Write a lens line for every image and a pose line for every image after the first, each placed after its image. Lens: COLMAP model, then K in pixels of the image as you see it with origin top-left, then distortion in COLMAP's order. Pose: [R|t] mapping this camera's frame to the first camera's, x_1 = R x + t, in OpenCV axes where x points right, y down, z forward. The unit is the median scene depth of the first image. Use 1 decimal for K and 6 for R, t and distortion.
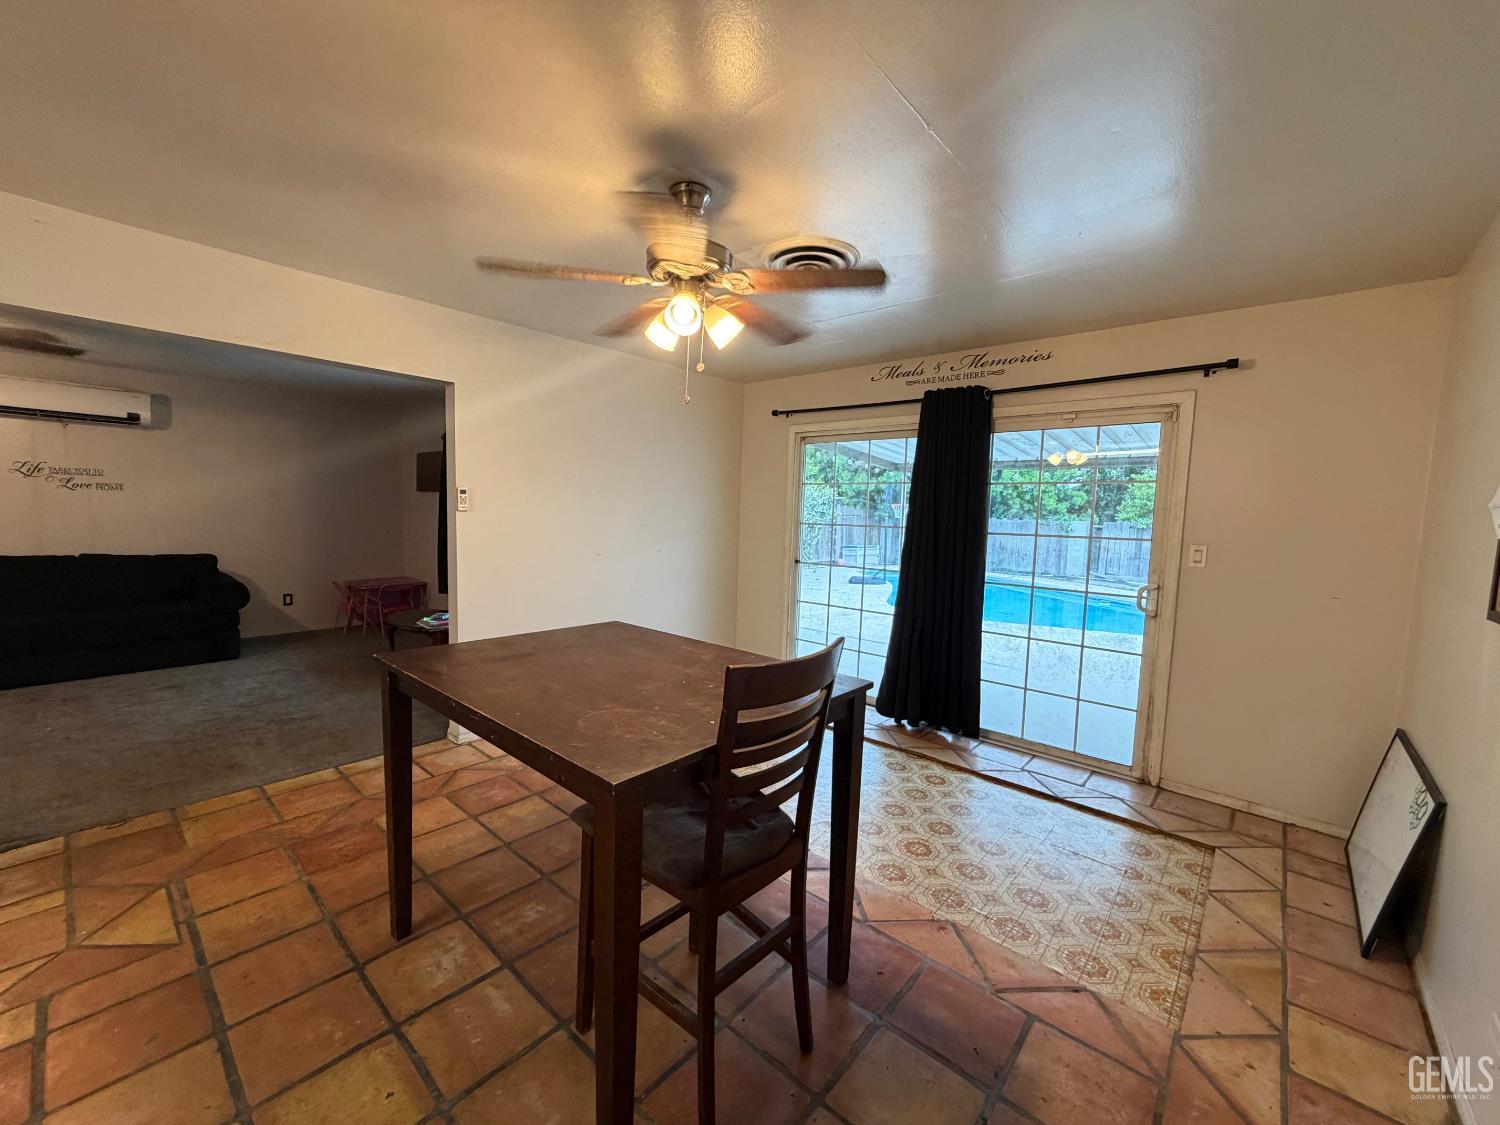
lens RADIAL K [[596.9, 0, 746.2], [0, 596.9, 562.8], [0, 0, 1]] dist [-0.000761, 0.000284]
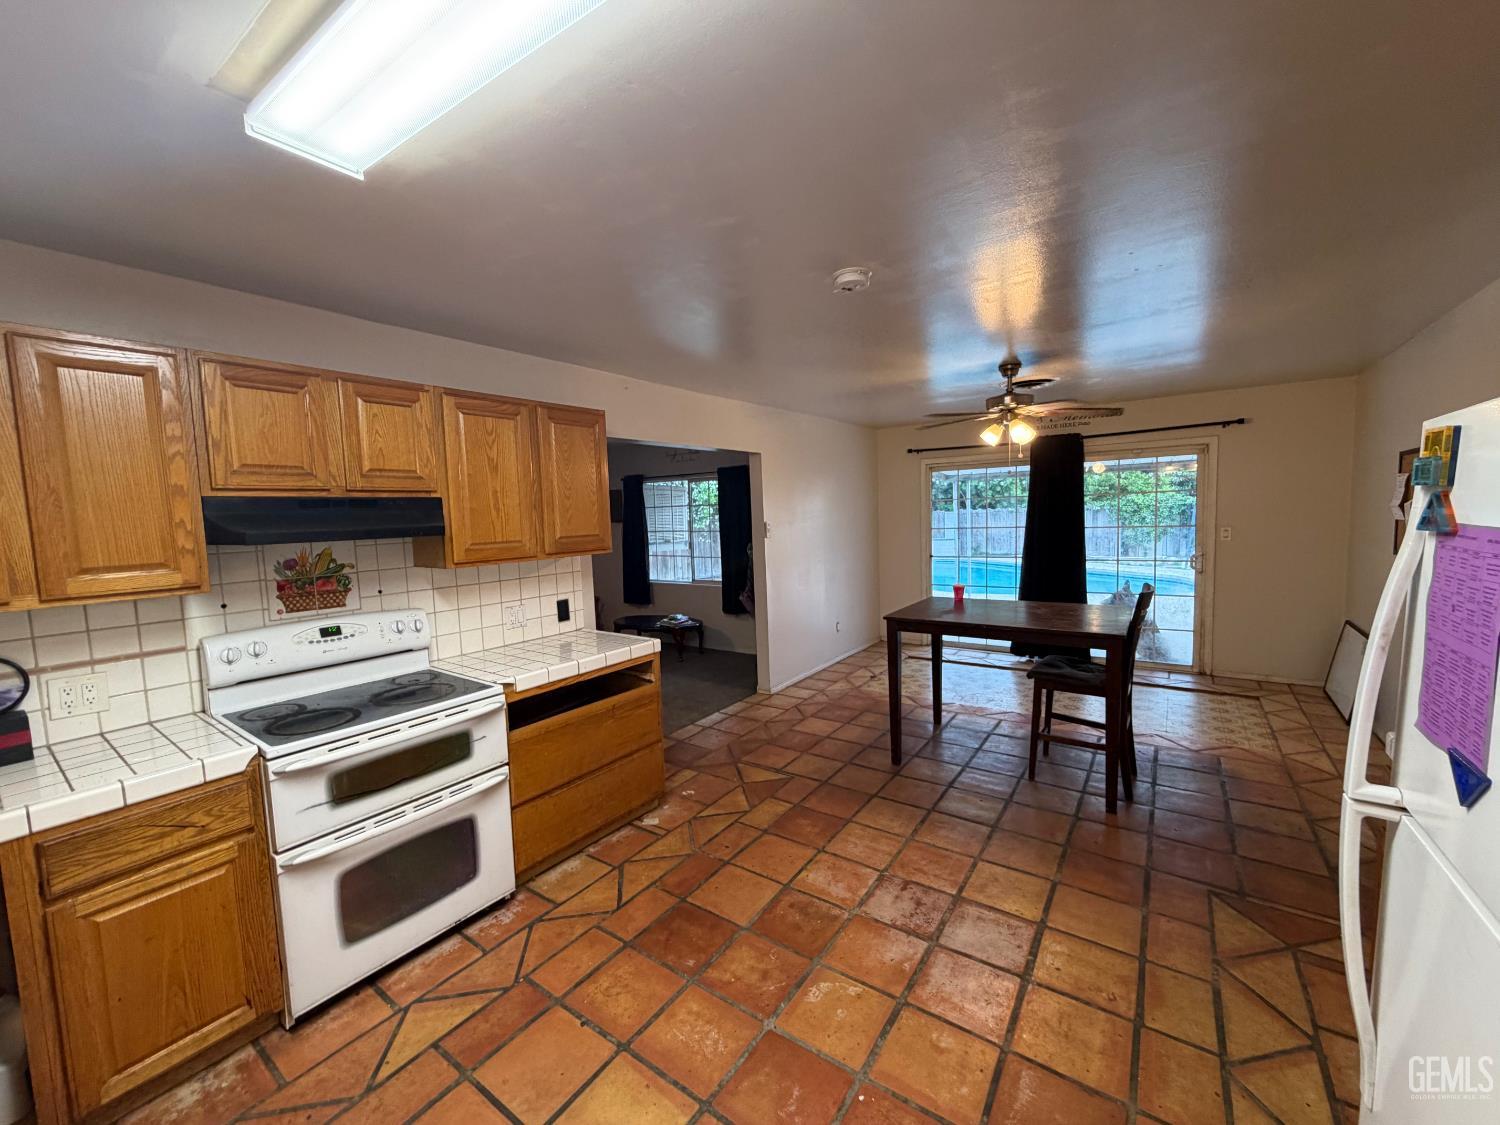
lens RADIAL K [[596.9, 0, 745.1], [0, 596.9, 562.8], [0, 0, 1]] dist [-0.000761, 0.000284]
pose [[0.992250, -0.074987, 0.099082, -0.615792], [0.075240, 0.997165, 0.001192, -0.026852], [-0.098891, 0.006272, 0.995079, -0.434784]]
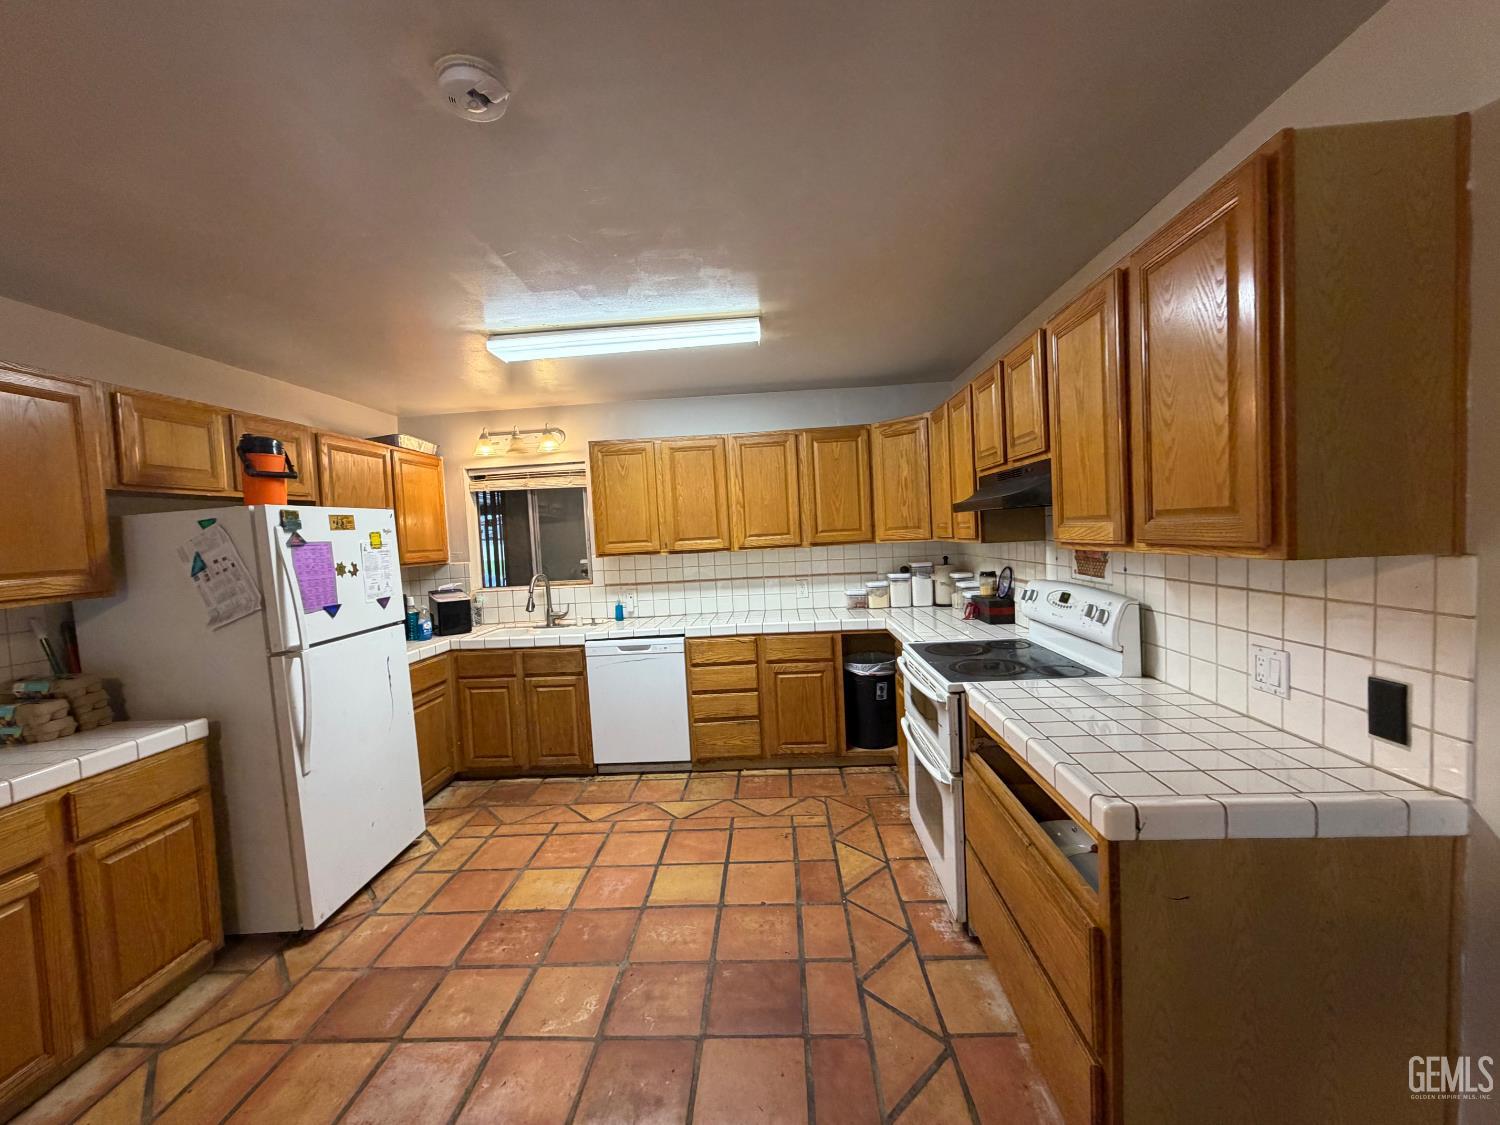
lens RADIAL K [[596.9, 0, 743.5], [0, 596.9, 561.3], [0, 0, 1]] dist [-0.000761, 0.000284]
pose [[-0.782996, 0.035559, -0.621009, -0.331664], [-0.029575, 0.995107, 0.094269, -0.074894], [0.621323, 0.092179, -0.778114, 0.521371]]
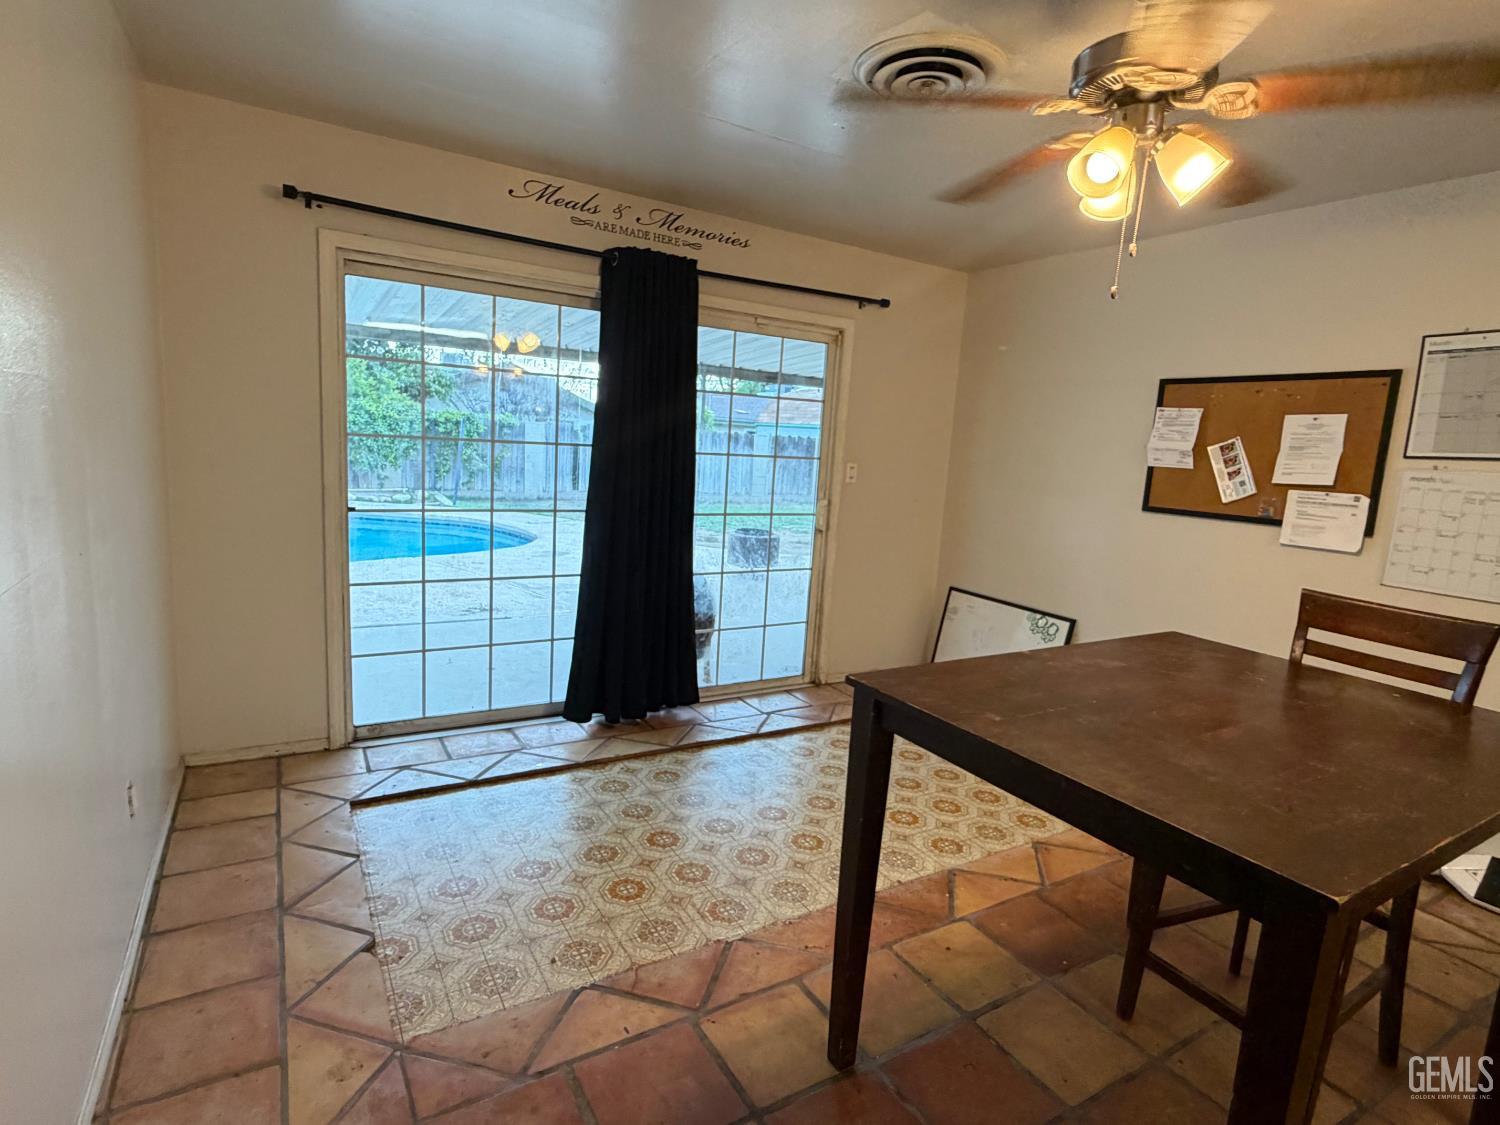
lens RADIAL K [[781.7, 0, 749.0], [0, 781.7, 562.4], [0, 0, 1]] dist [0.003056, 0.000218]
pose [[0.302464, -0.162702, 0.939172, -0.573009], [0.029298, 0.986445, 0.161456, -0.070664], [-0.952710, -0.021318, 0.303131, 0.596428]]
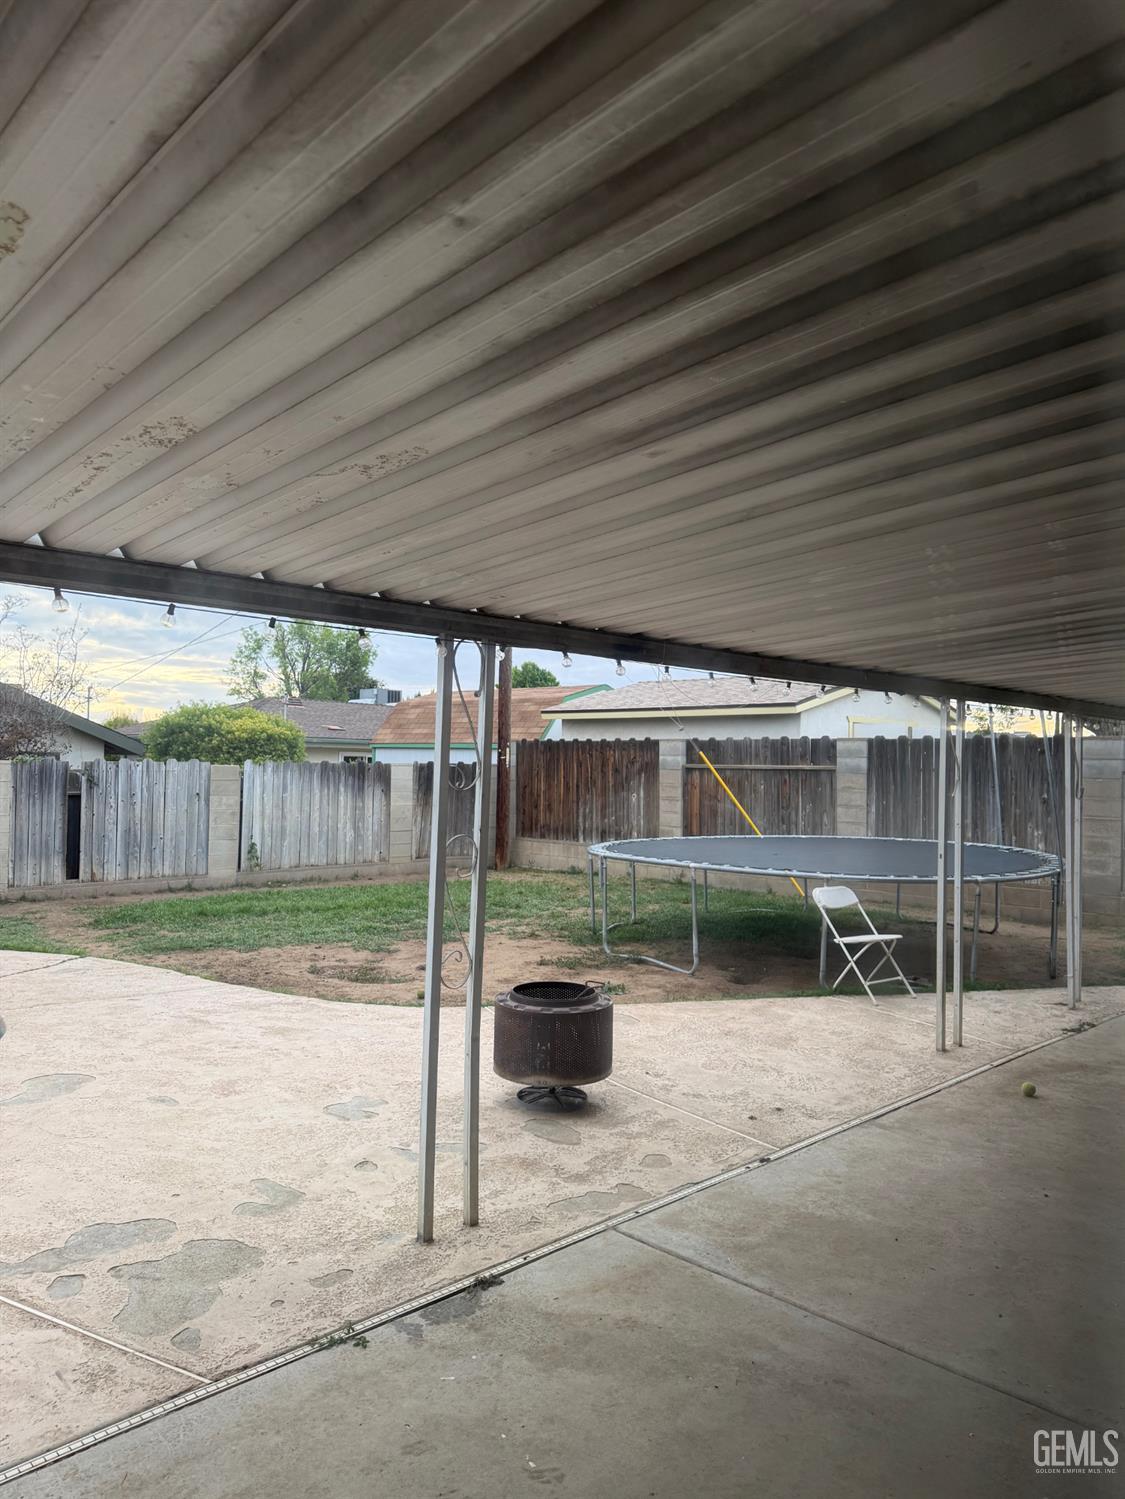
lens RADIAL K [[1056.3, 0, 562.0], [0, 1056.3, 747.6], [0, 0, 1]] dist [0.042225, -0.053096]
pose [[0.073996, -0.012383, 0.997182, 0.240411], [0.072058, 0.997376, 0.007038, -0.111423], [-0.994652, 0.071335, 0.074695, 1.143154]]
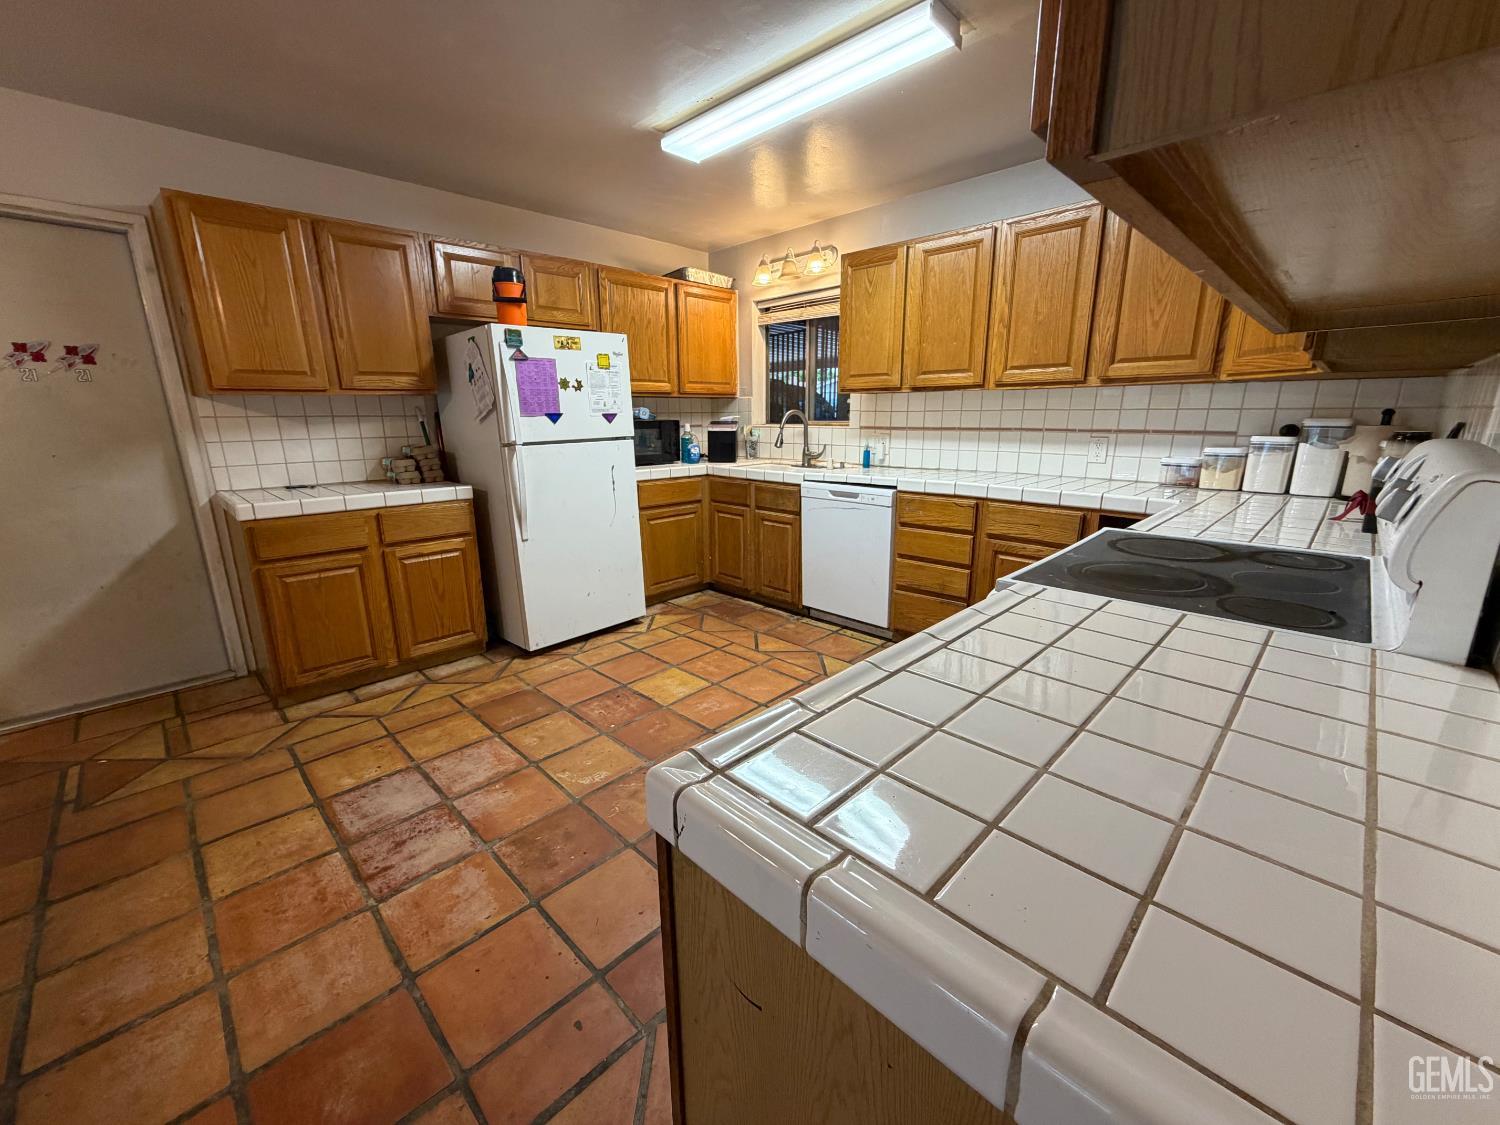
lens RADIAL K [[596.9, 0, 745.1], [0, 596.9, 561.4], [0, 0, 1]] dist [-0.000761, 0.000284]
pose [[-0.998184, -0.037351, 0.047264, -0.691254], [-0.019642, 0.943500, 0.330791, -0.033585], [-0.056948, 0.329262, -0.942520, 0.542925]]
